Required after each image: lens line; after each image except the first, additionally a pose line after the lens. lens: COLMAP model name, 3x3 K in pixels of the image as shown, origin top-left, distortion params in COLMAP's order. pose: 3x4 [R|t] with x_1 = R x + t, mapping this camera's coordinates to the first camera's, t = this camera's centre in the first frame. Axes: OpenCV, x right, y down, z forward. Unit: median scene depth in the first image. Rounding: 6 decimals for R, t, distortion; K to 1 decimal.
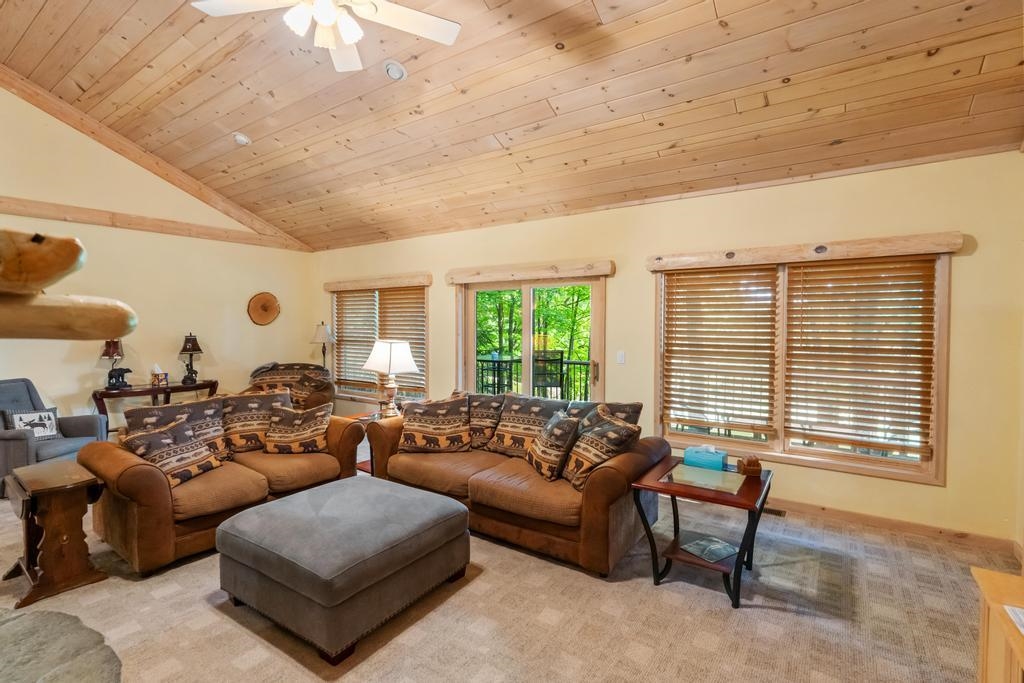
lens RADIAL K [[477.0, 0, 510.2], [0, 477.0, 336.4], [0, 0, 1]] dist [-0.002921, 0.000307]
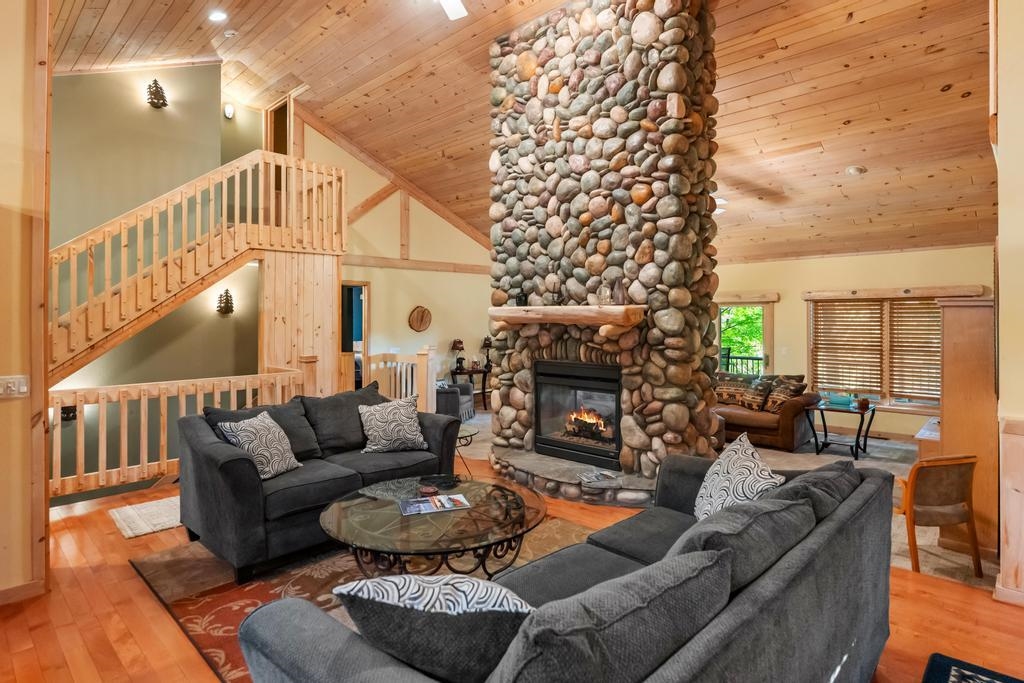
lens RADIAL K [[529.2, 0, 527.0], [0, 529.2, 316.1], [0, 0, 1]] dist [0.000823, -0.000376]
pose [[0.989092, -0.006117, -0.147171, -0.456111], [0.001062, 0.999408, -0.034400, -0.019770], [0.147294, 0.033868, 0.988513, -1.132456]]
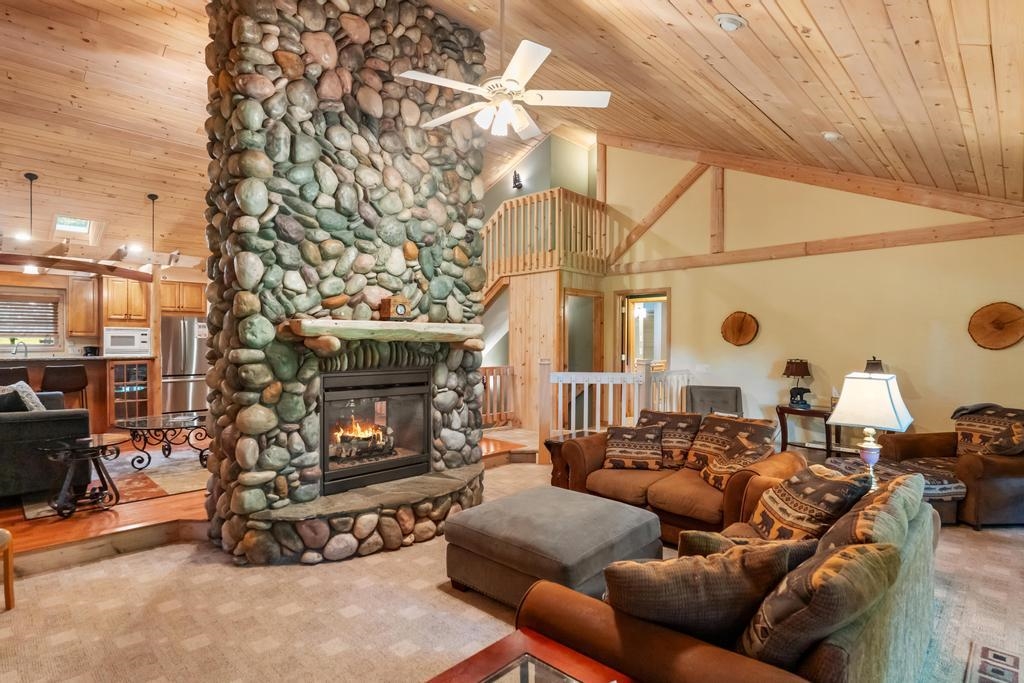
lens RADIAL K [[529.2, 0, 512.3], [0, 529.2, 342.3], [0, 0, 1]] dist [0.000823, -0.000376]
pose [[-0.153209, -0.001079, -0.988193, 0.644971], [-0.031706, 0.999490, 0.003825, -0.026805], [0.987685, 0.031918, -0.153165, 0.773818]]
